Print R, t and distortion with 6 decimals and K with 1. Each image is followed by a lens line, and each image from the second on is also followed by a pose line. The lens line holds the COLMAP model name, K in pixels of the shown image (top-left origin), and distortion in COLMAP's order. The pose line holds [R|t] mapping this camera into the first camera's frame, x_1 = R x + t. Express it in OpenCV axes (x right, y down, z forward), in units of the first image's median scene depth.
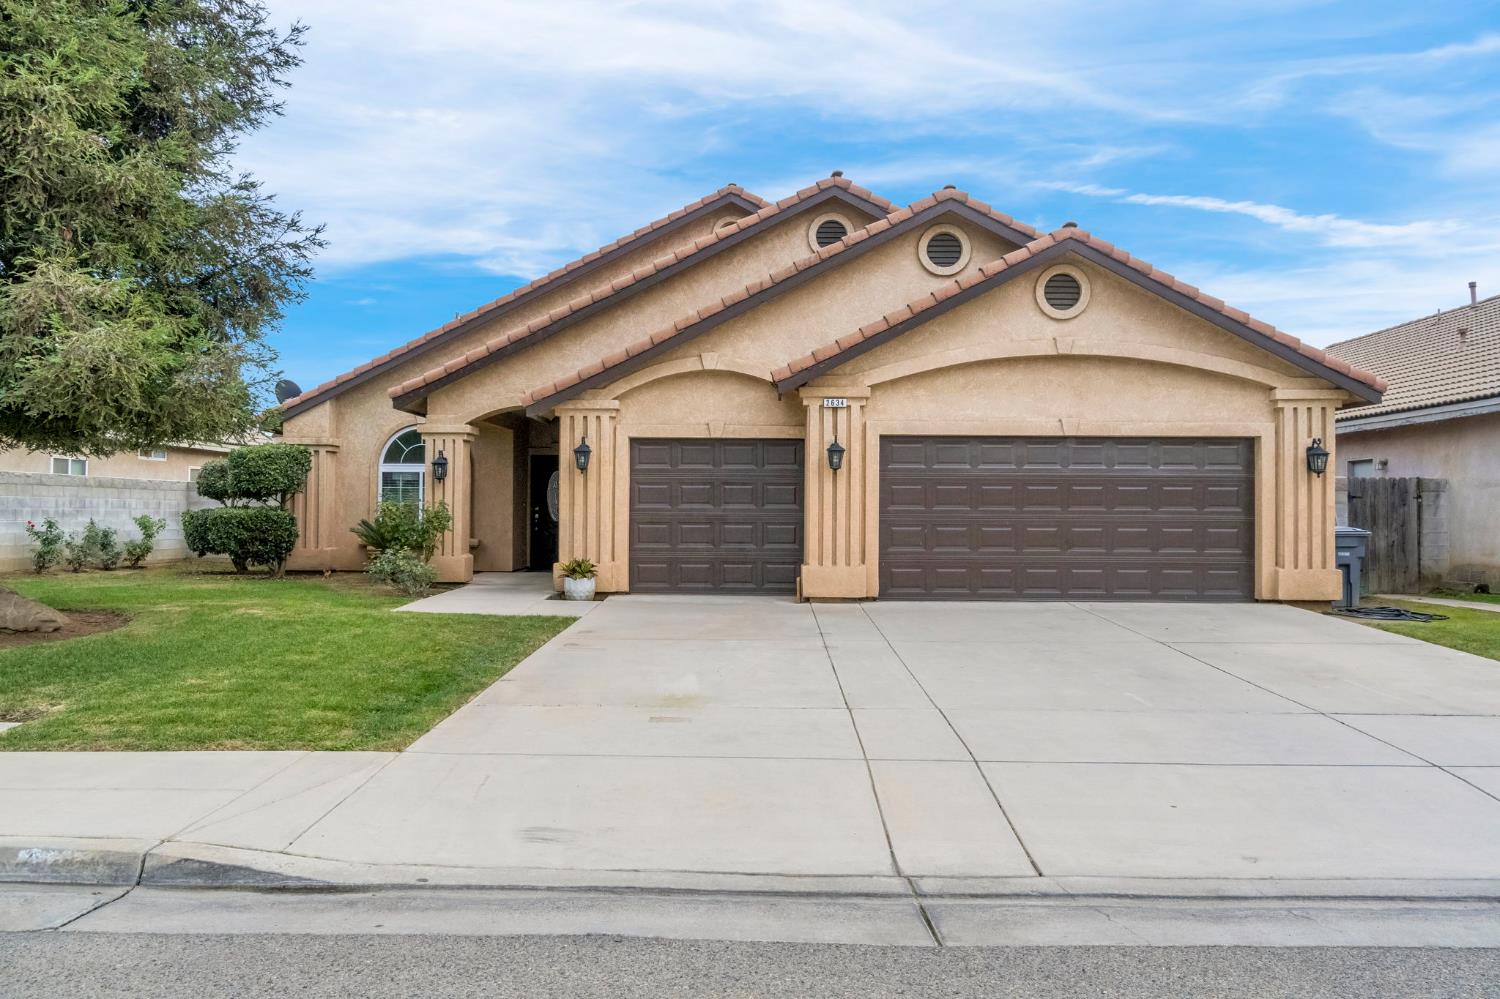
lens RADIAL K [[1142.0, 0, 754.5], [0, 1142.0, 497.2], [0, 0, 1]] dist [0.000417, -0.003158]
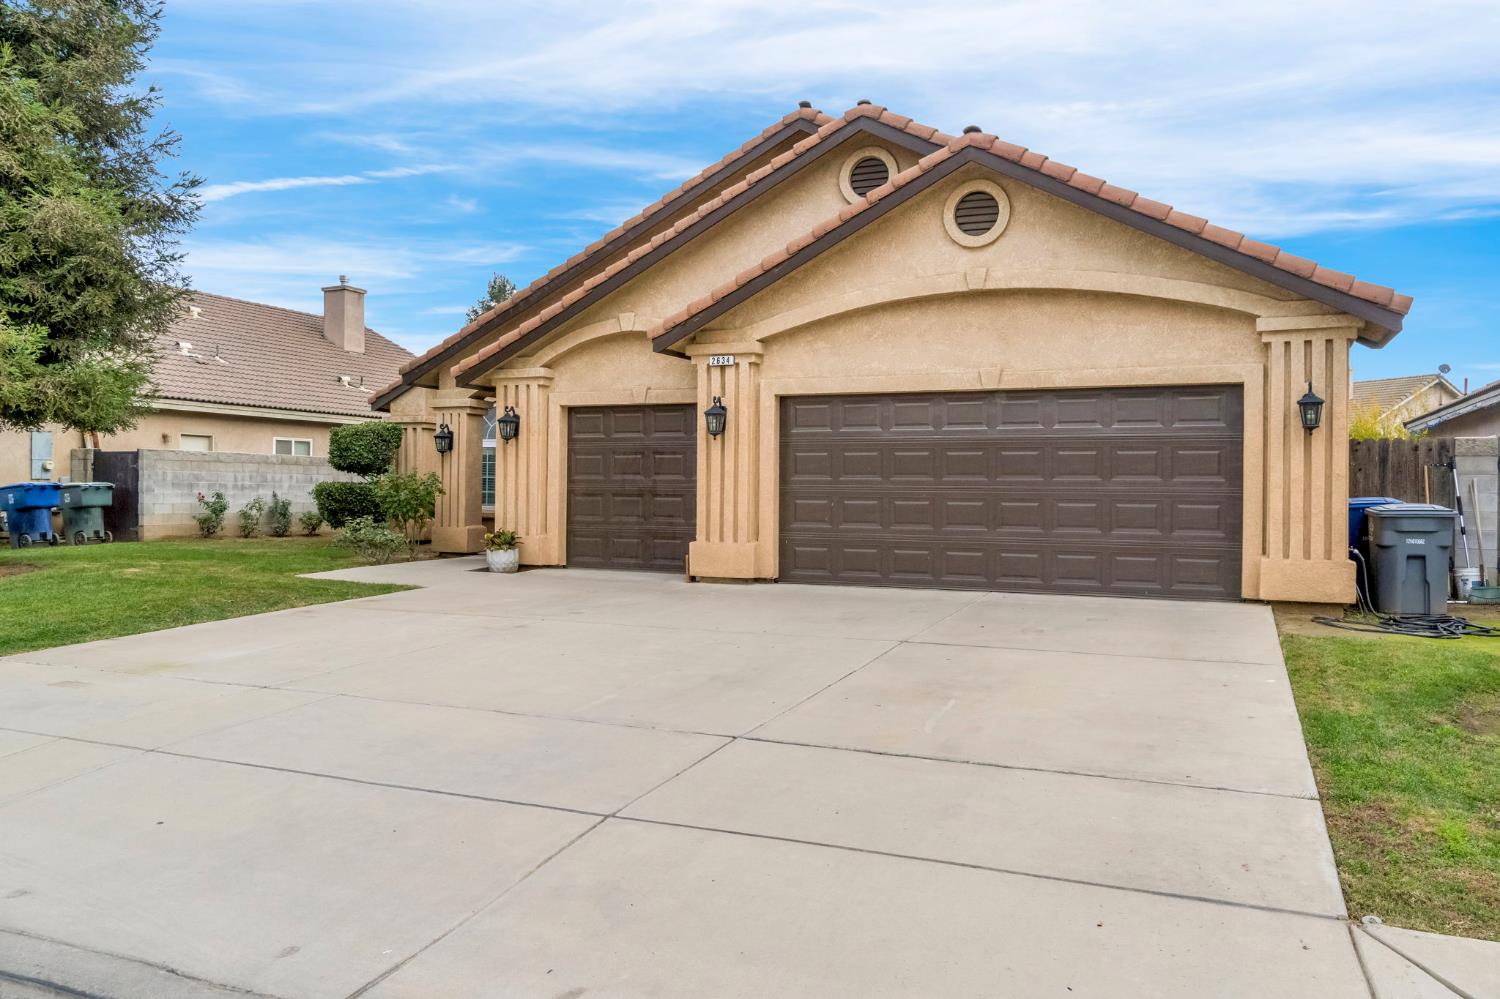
lens RADIAL K [[1142.0, 0, 748.7], [0, 1142.0, 500.6], [0, 0, 1]] dist [0.000417, -0.003158]
pose [[0.922539, 0.006788, -0.385843, 0.415255], [-0.000563, 0.999868, 0.016245, 0.012195], [0.385902, -0.014769, 0.922421, 0.170264]]
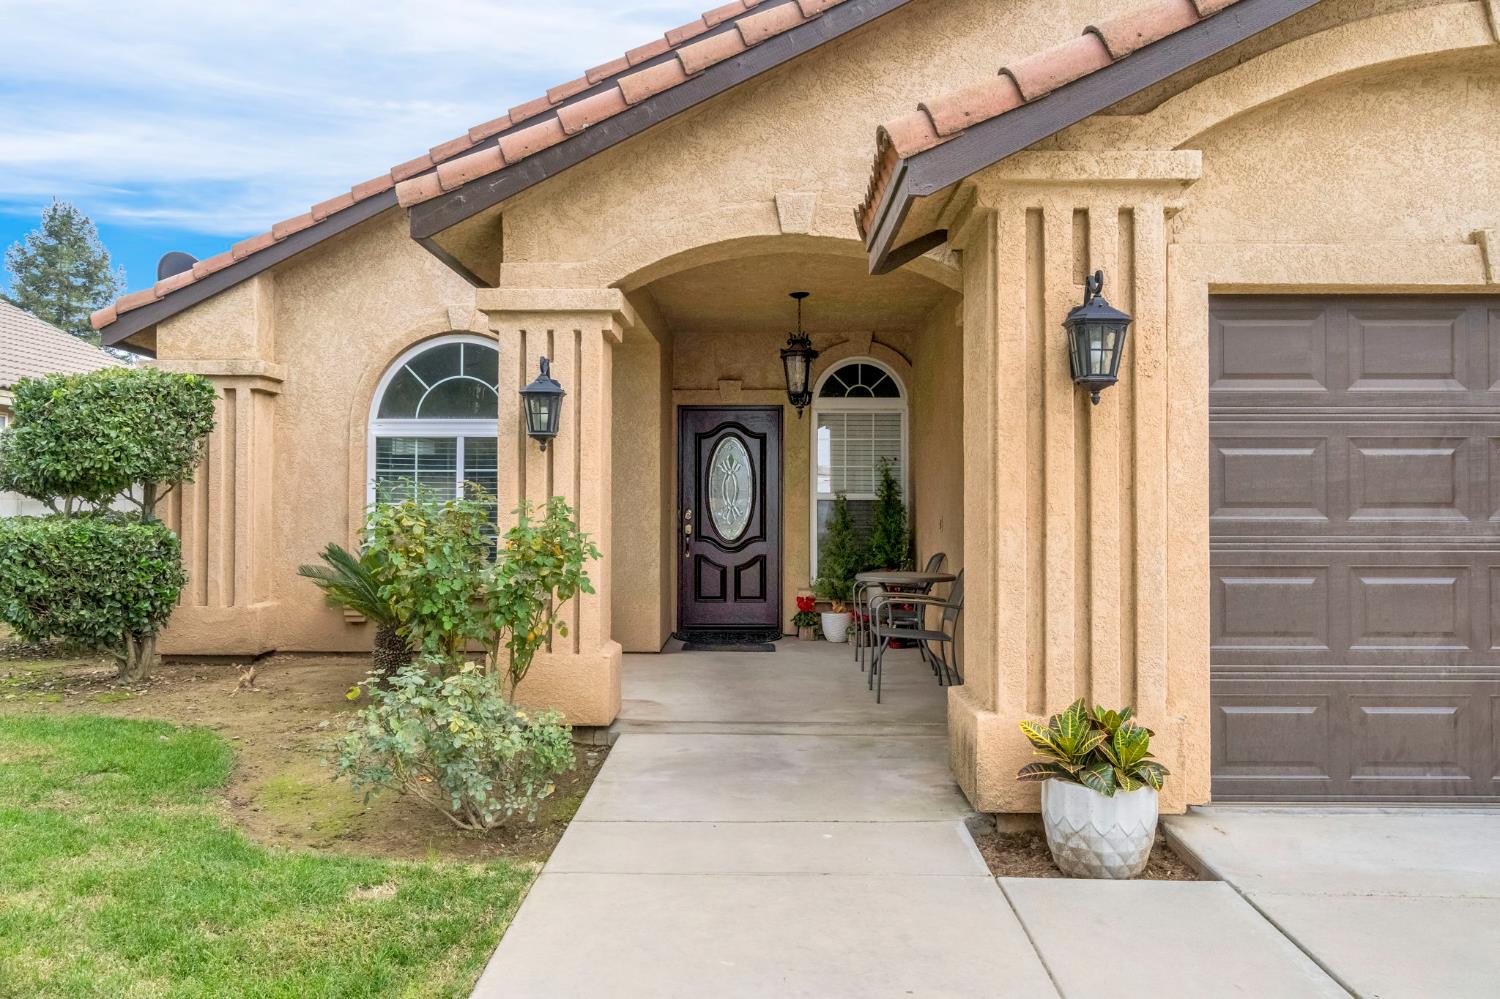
lens RADIAL K [[1142.0, 0, 741.0], [0, 1142.0, 495.0], [0, 0, 1]] dist [0.000417, -0.003158]
pose [[0.999993, -0.003816, 0.000560, -0.235800], [0.003814, 0.999989, 0.002741, 0.000894], [-0.000571, -0.002739, 0.999996, 0.710360]]
